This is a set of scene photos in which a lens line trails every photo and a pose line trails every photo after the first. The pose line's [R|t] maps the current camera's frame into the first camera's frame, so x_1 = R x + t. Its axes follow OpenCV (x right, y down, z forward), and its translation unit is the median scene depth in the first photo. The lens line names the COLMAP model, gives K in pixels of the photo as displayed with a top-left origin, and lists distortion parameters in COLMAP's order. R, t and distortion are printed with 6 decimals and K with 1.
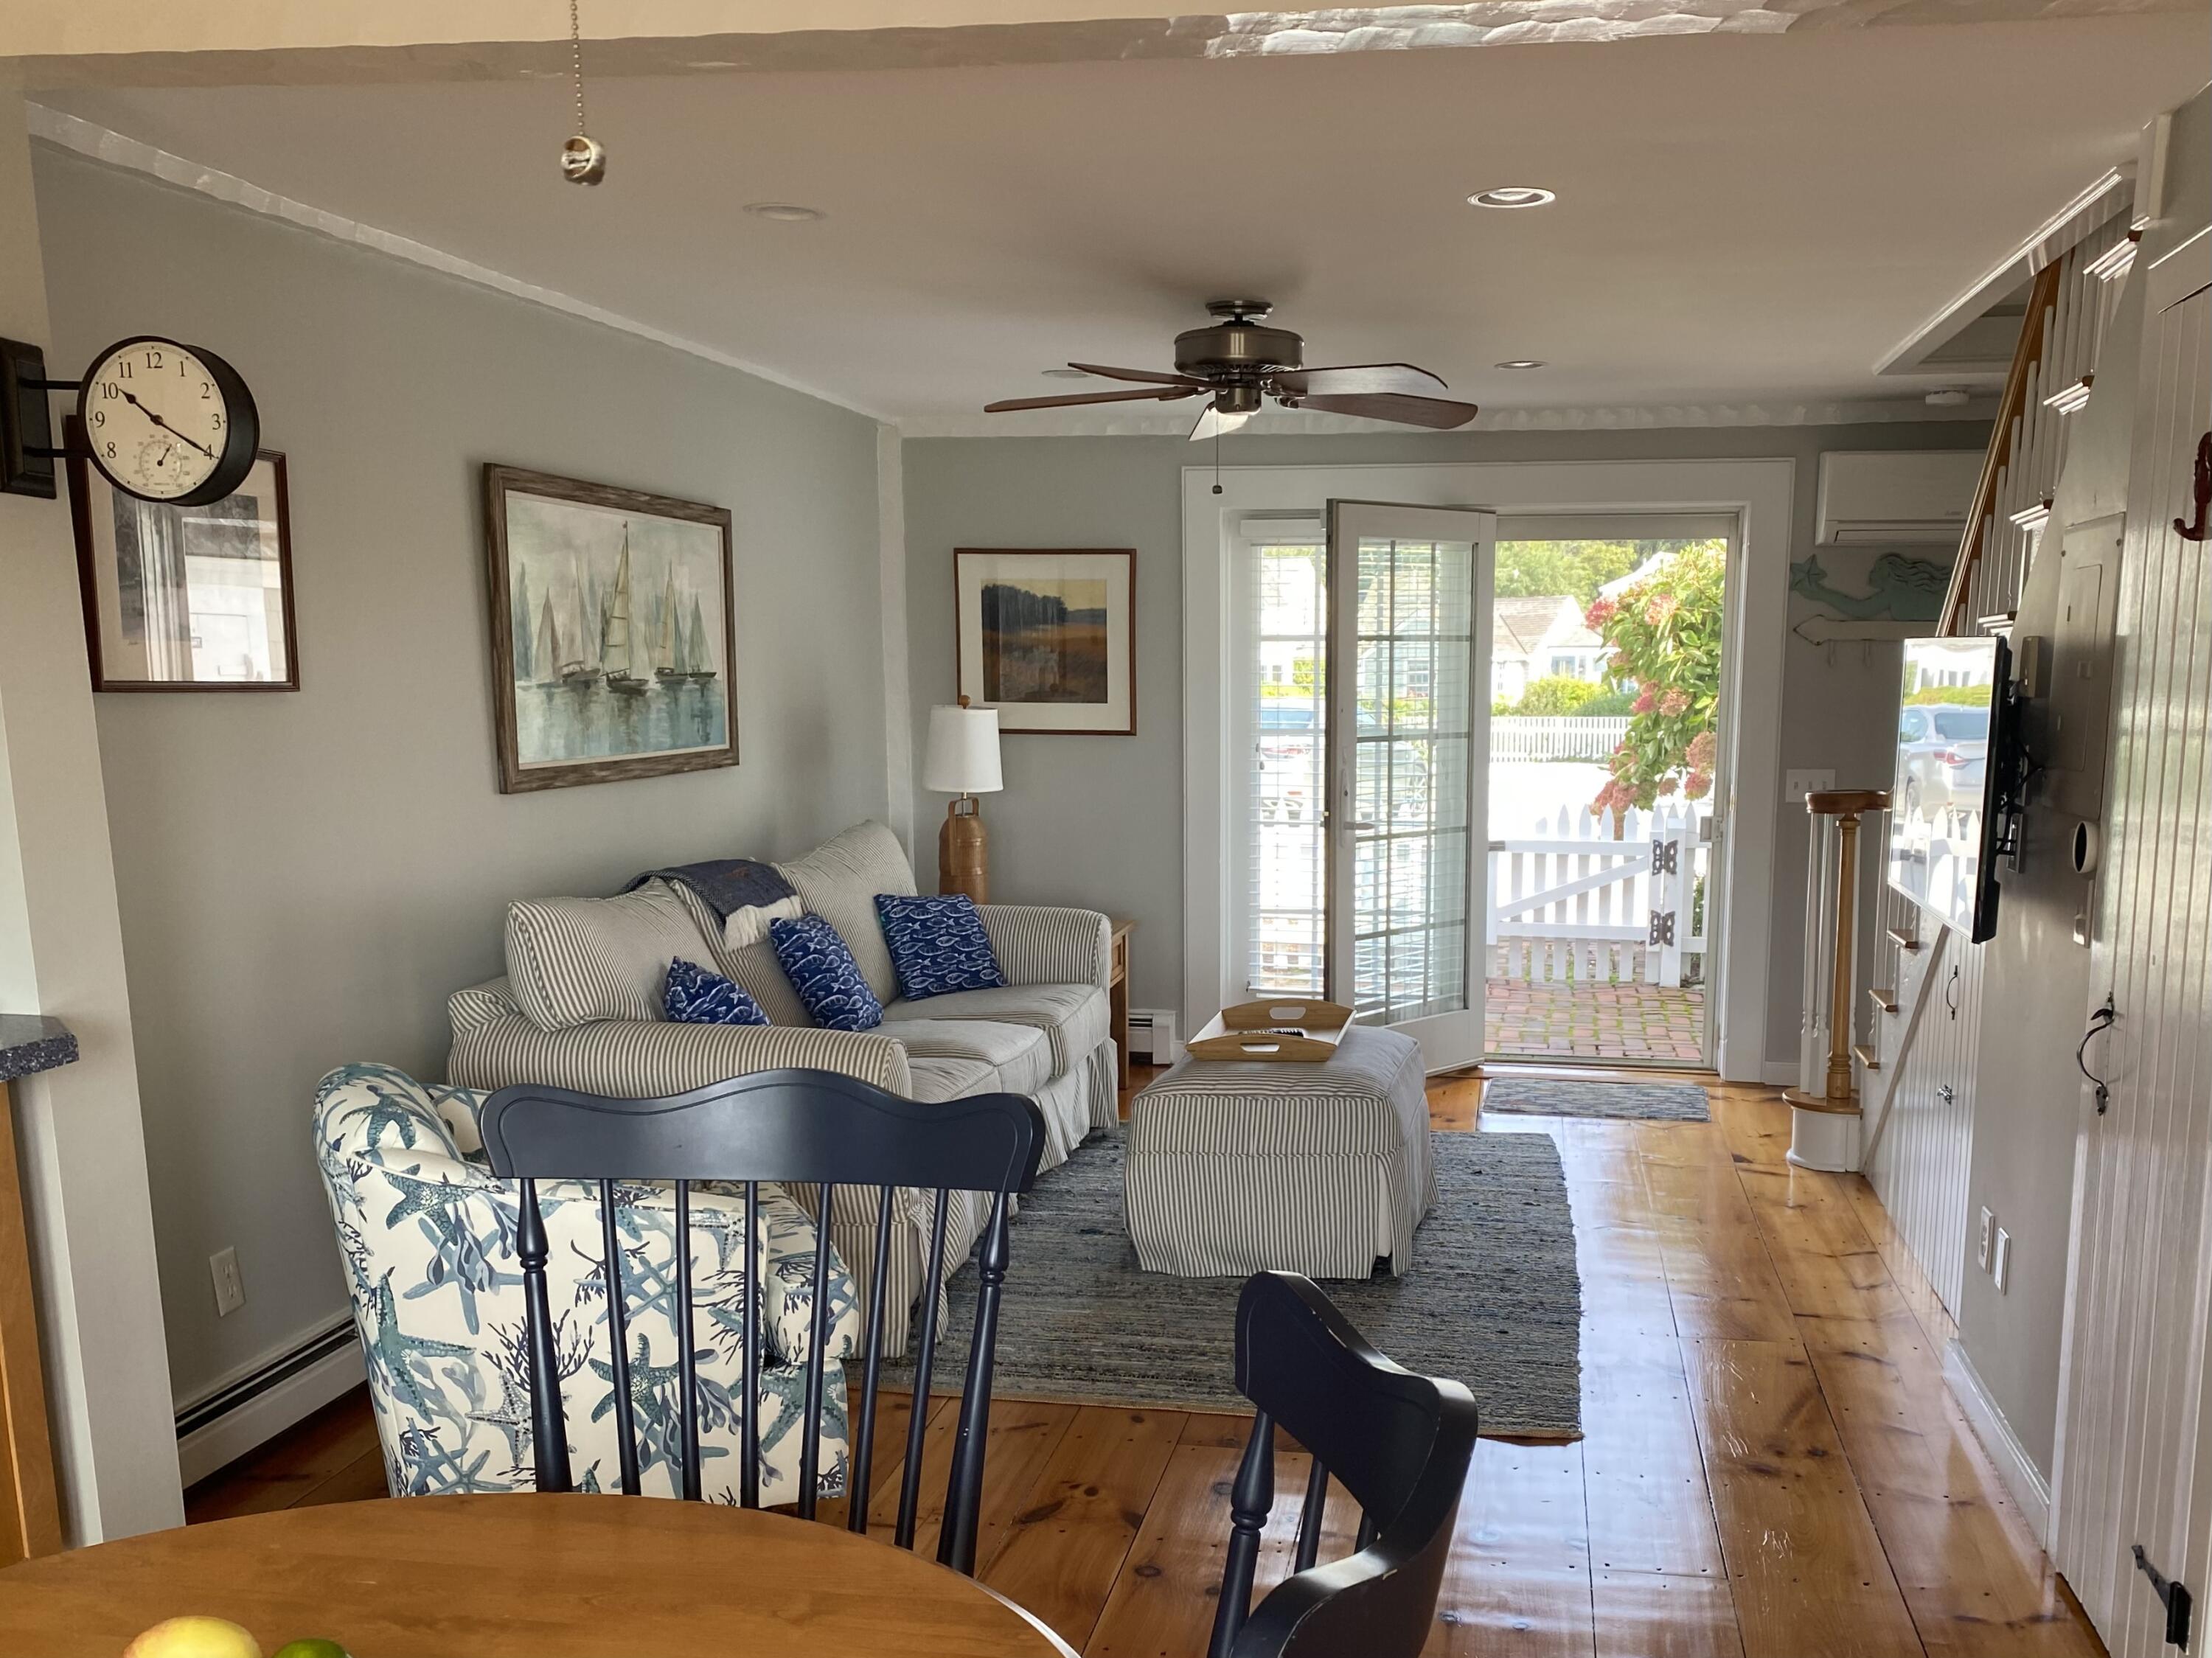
lens RADIAL K [[1997.0, 0, 1195.8], [0, 1997.0, 1009.9], [0, 0, 1]] dist [0.130174, -0.196960]
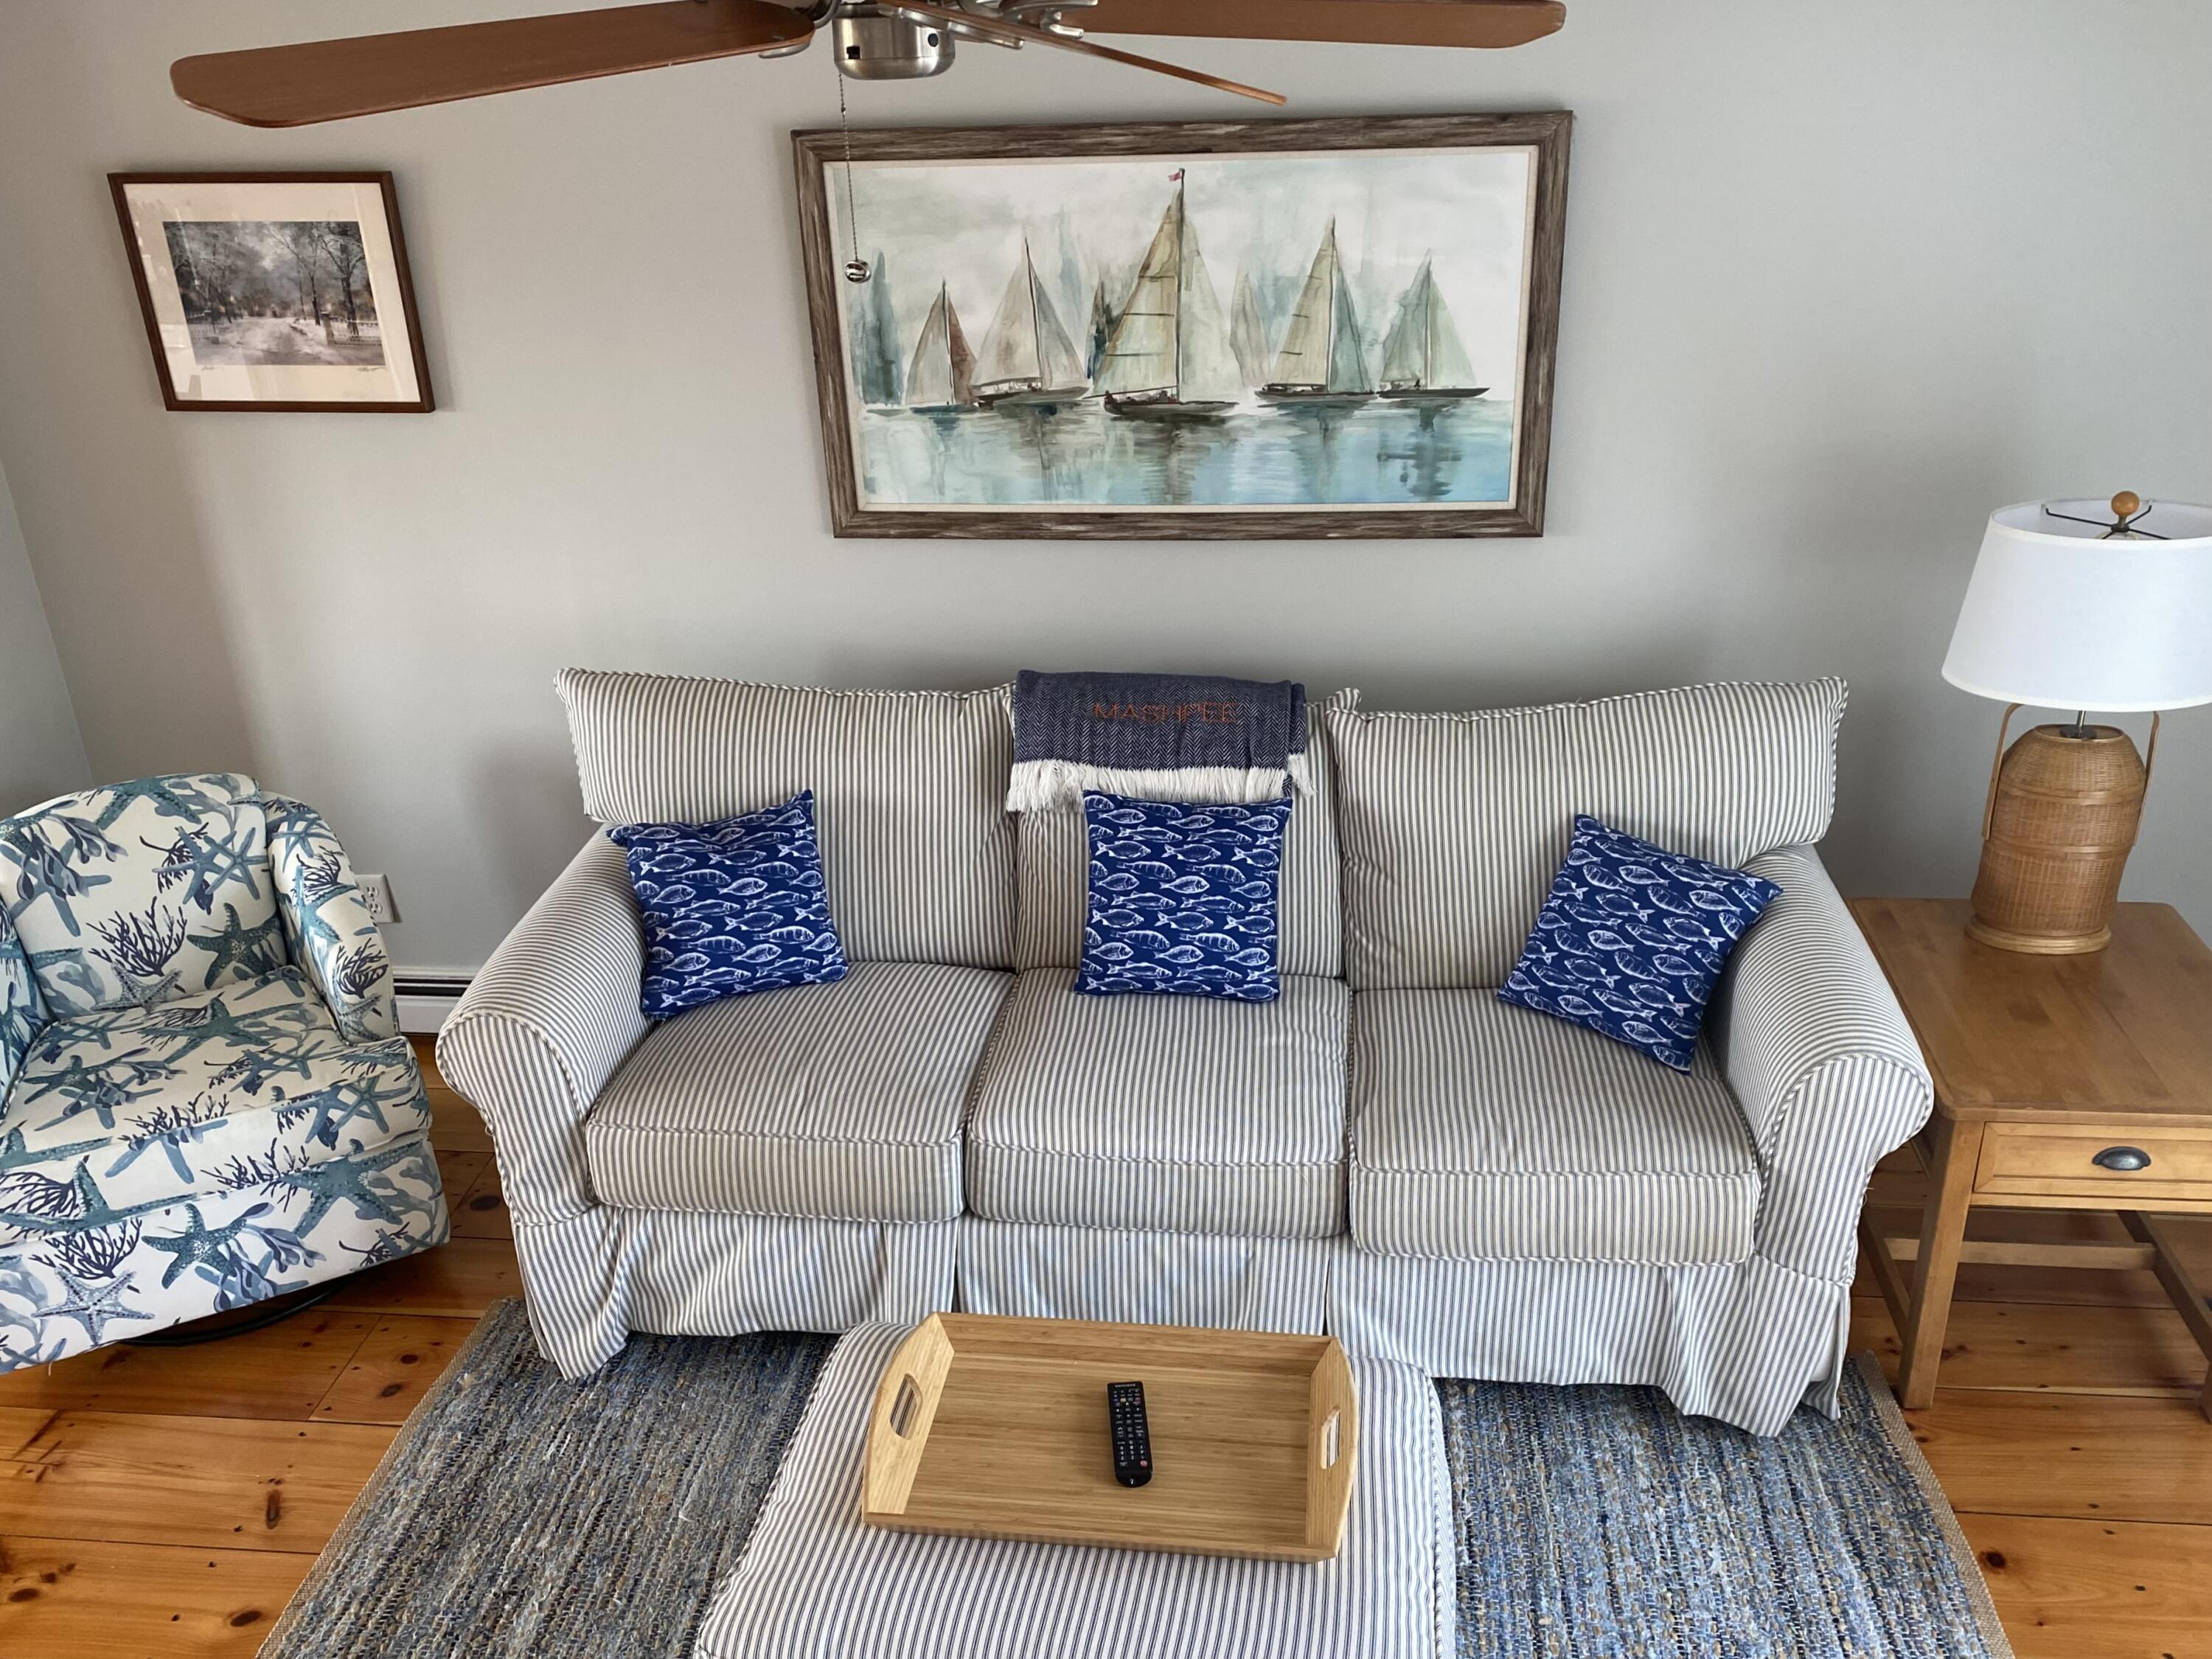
lens RADIAL K [[1836.1, 0, 1105.8], [0, 1836.1, 839.6], [0, 0, 1]] dist [0.061797, -0.095961]
pose [[0.048407, 0.414345, -0.908832, 0.357753], [-0.139817, 0.903751, 0.404581, -0.275179], [0.988993, 0.107486, 0.101680, 0.902997]]
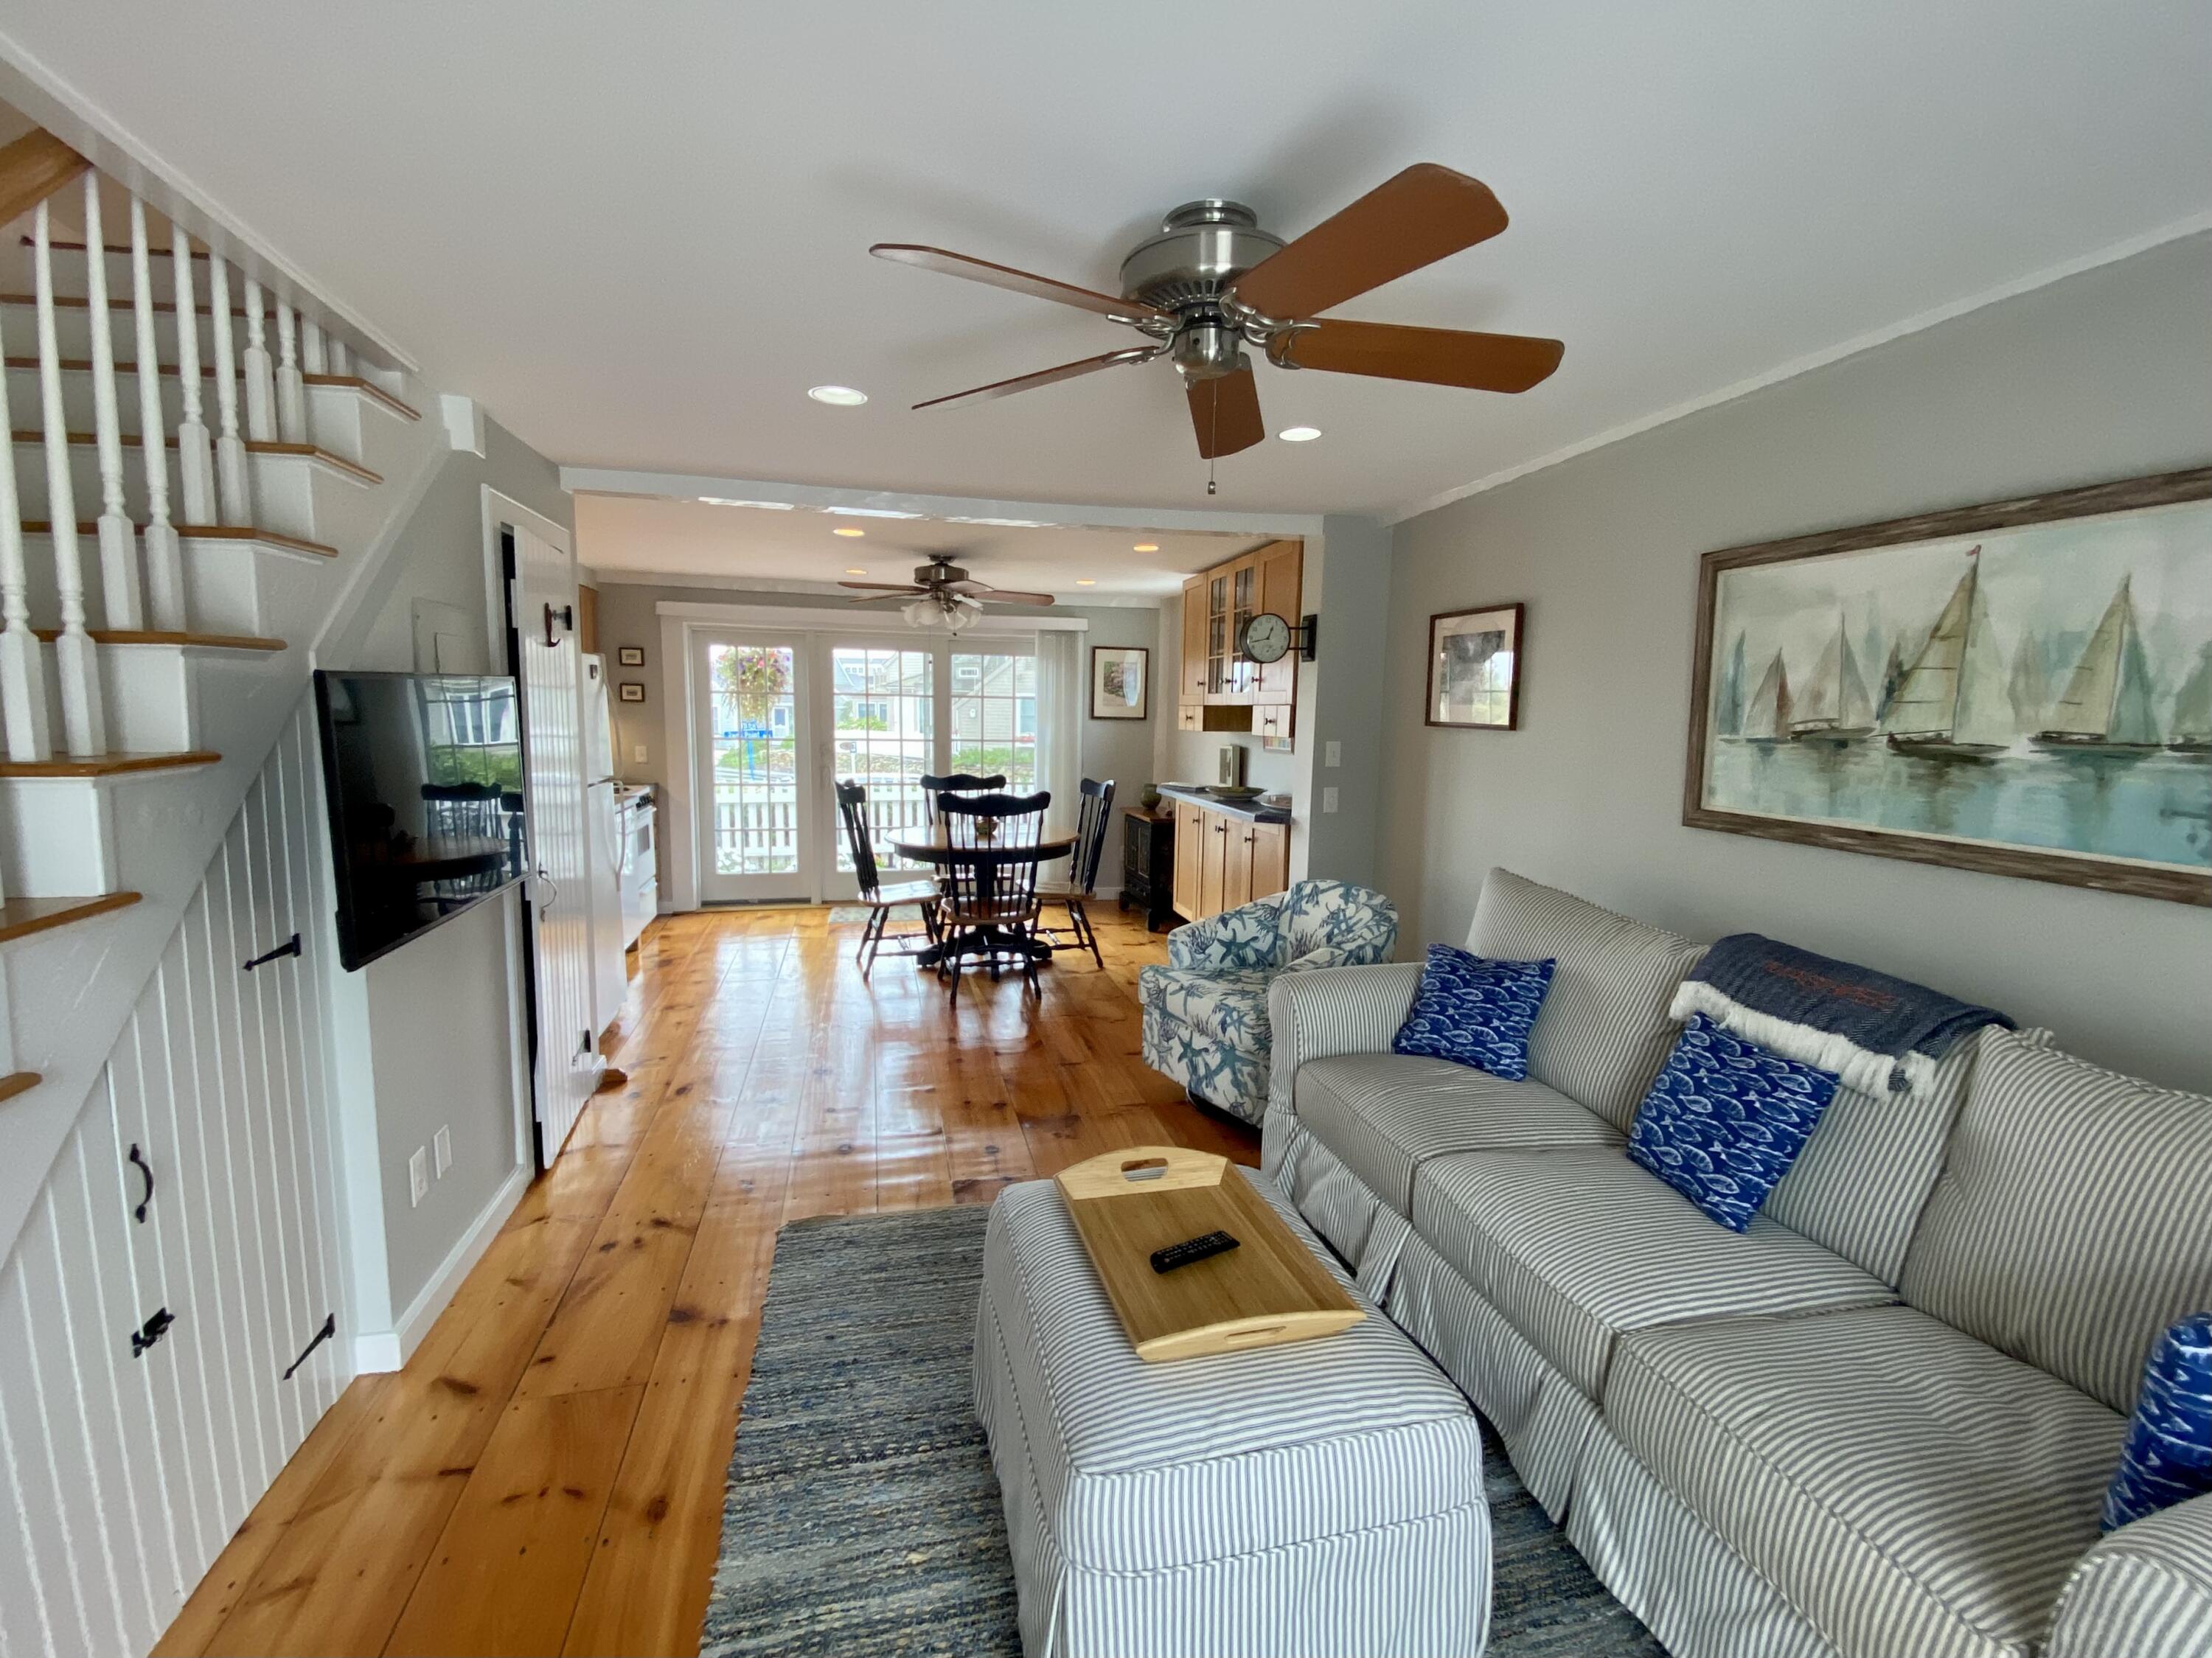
lens RADIAL K [[967.3, 0, 1107.7], [0, 967.3, 823.8], [0, 0, 1]] dist [0.023699, -0.025444]
pose [[-0.919583, 0.028181, -0.391884, 0.174345], [-0.086798, 0.958209, 0.272583, -0.203584], [0.383189, 0.284677, -0.878706, 1.188049]]
